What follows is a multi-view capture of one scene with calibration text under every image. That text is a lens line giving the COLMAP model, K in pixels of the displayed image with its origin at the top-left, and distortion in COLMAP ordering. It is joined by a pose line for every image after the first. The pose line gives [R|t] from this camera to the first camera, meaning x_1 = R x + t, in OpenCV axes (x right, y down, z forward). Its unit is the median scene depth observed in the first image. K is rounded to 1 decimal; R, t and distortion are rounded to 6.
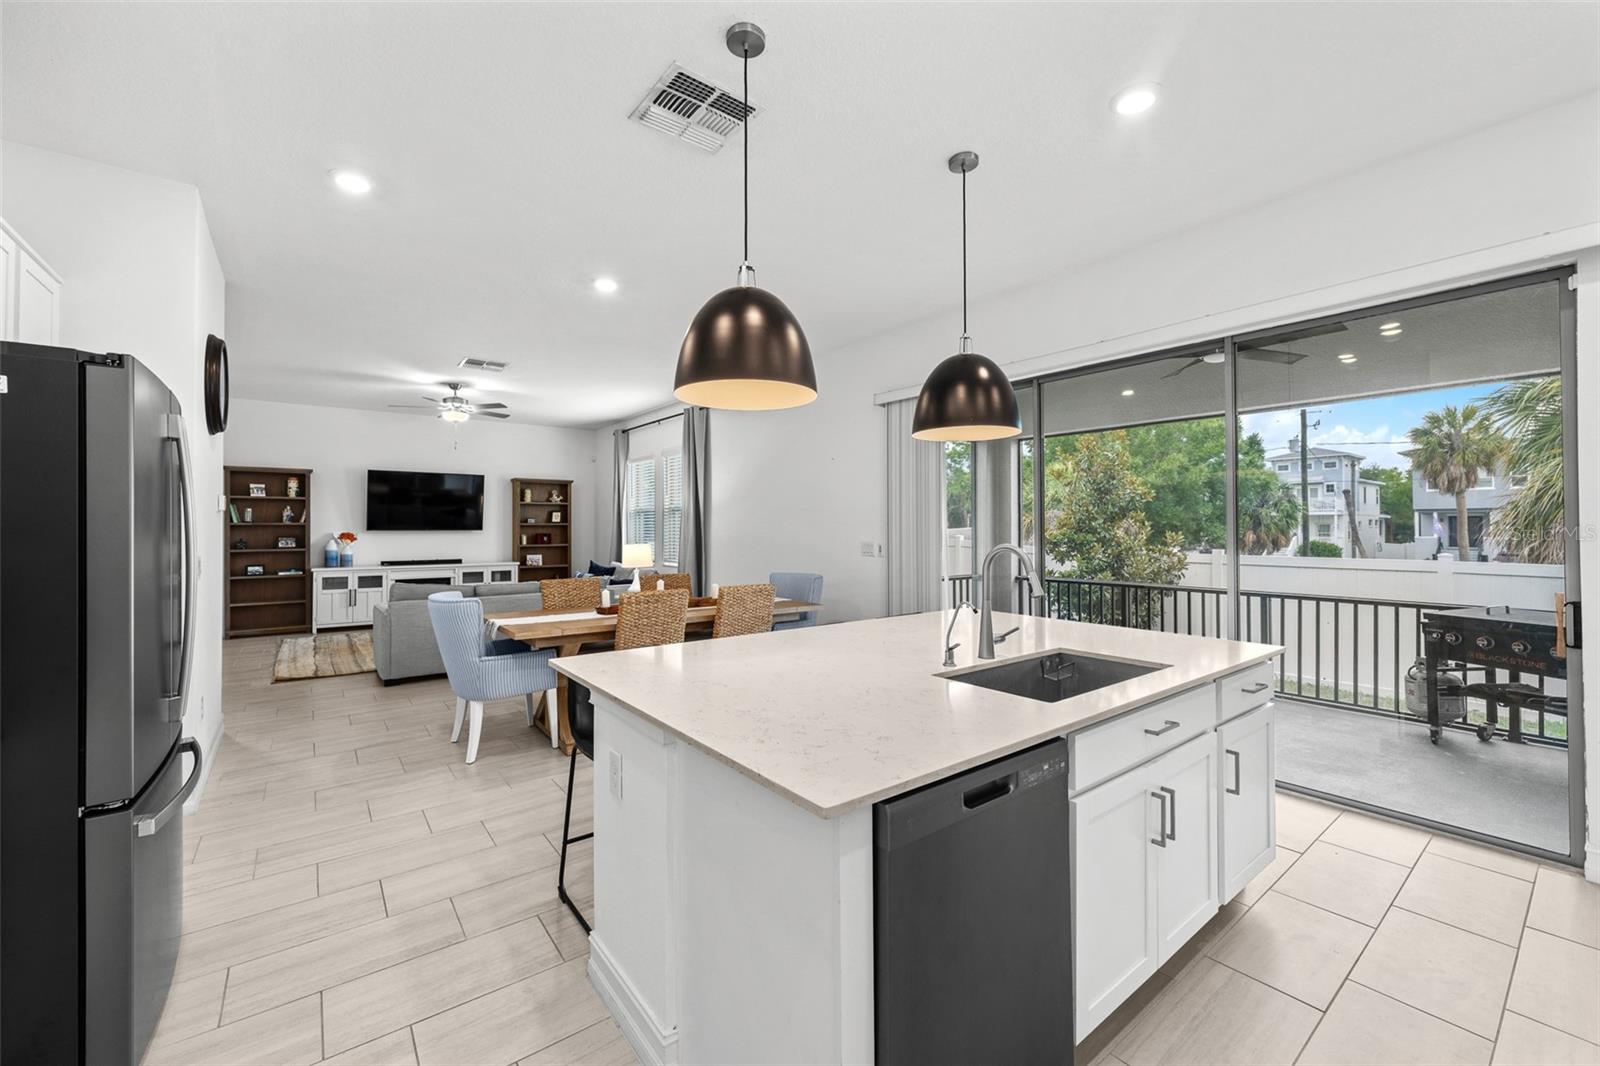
lens RADIAL K [[636.5, 0, 805.0], [0, 636.5, 517.8], [0, 0, 1]] dist [0.000238, -0.000723]
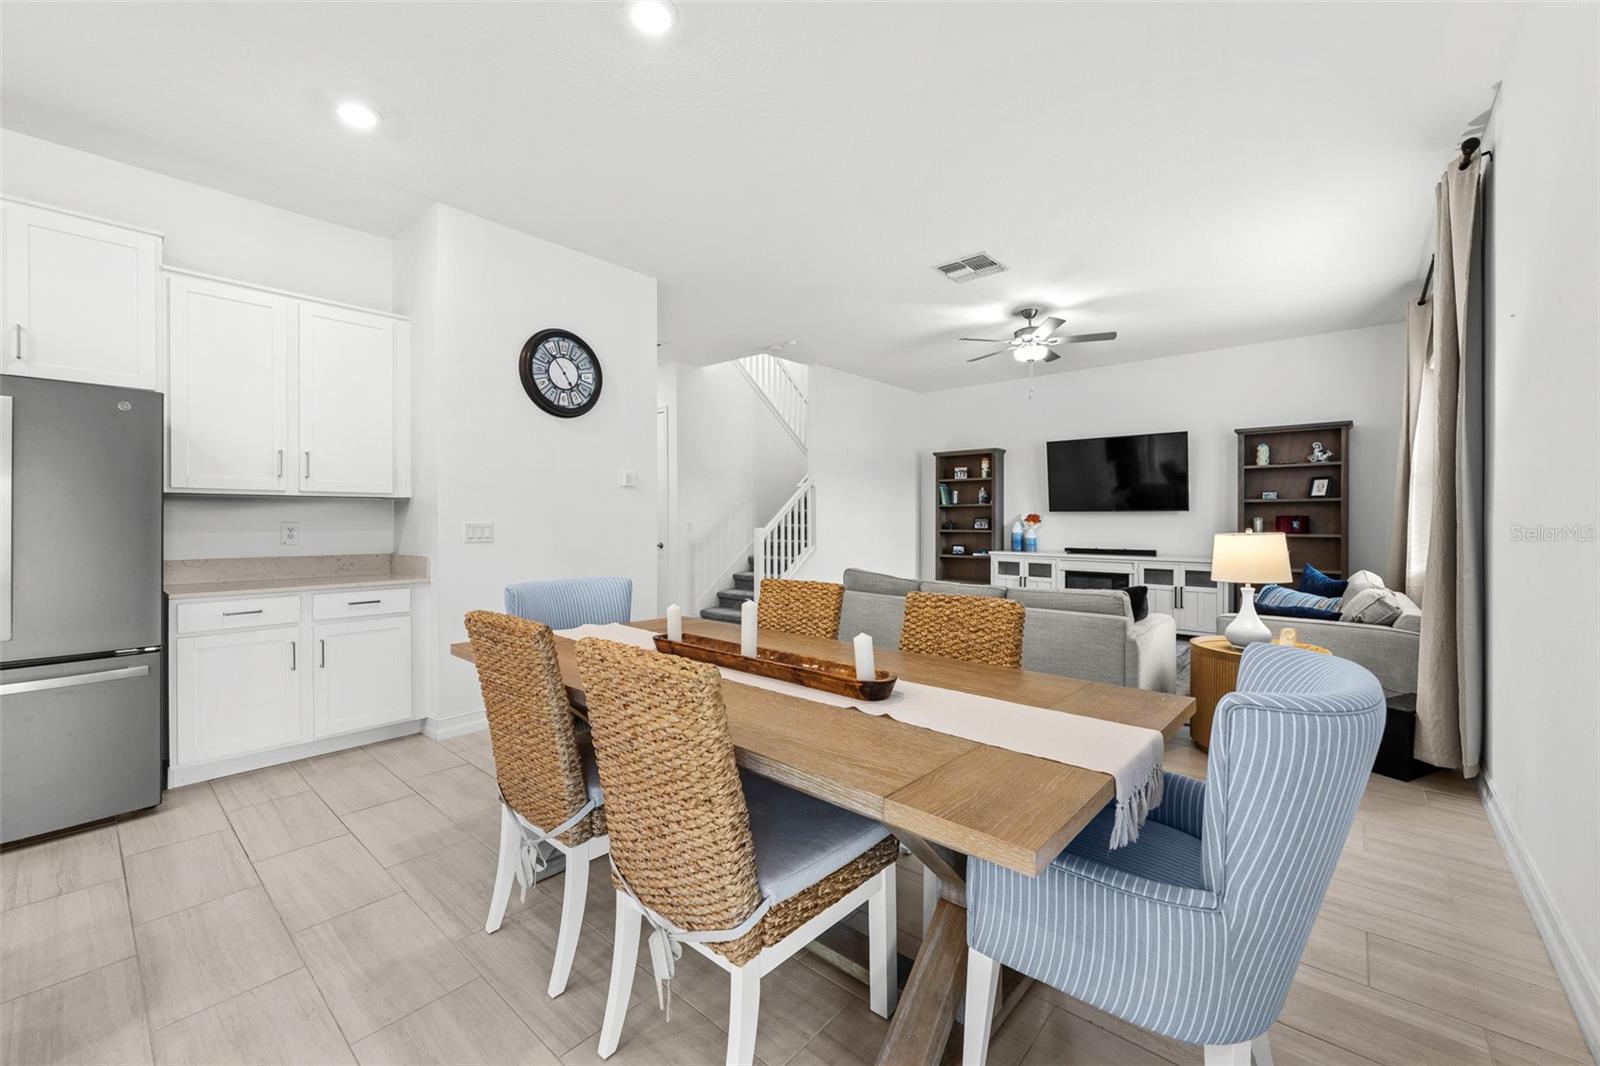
lens RADIAL K [[636.5, 0, 798.0], [0, 636.5, 529.0], [0, 0, 1]] dist [0.000238, -0.000723]
pose [[0.184778, 0.018327, -0.982609, 0.115549], [0.015888, 0.999640, 0.021633, 0.020753], [0.982652, -0.019609, 0.184420, 0.528480]]
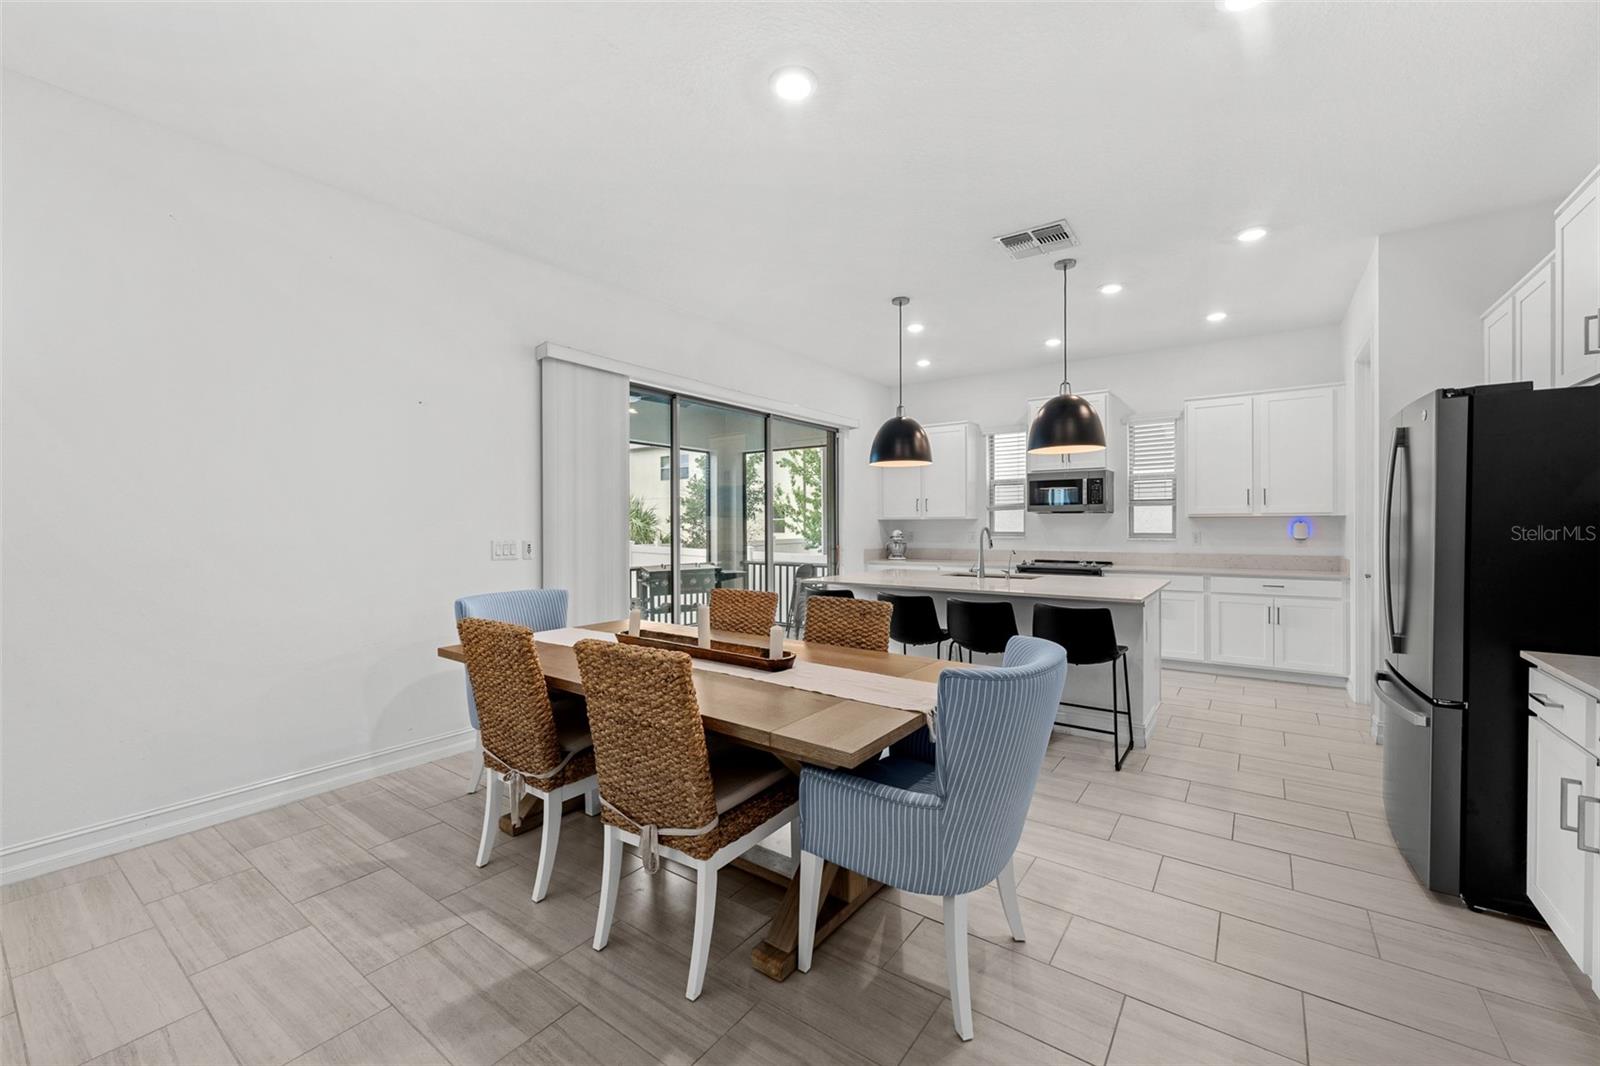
lens RADIAL K [[636.5, 0, 795.6], [0, 636.5, 527.1], [0, 0, 1]] dist [0.000238, -0.000723]
pose [[-0.272122, -0.002152, 0.962260, -0.446763], [-0.012054, 0.999927, -0.001173, 0.013910], [-0.962187, -0.011919, -0.272128, 0.596736]]
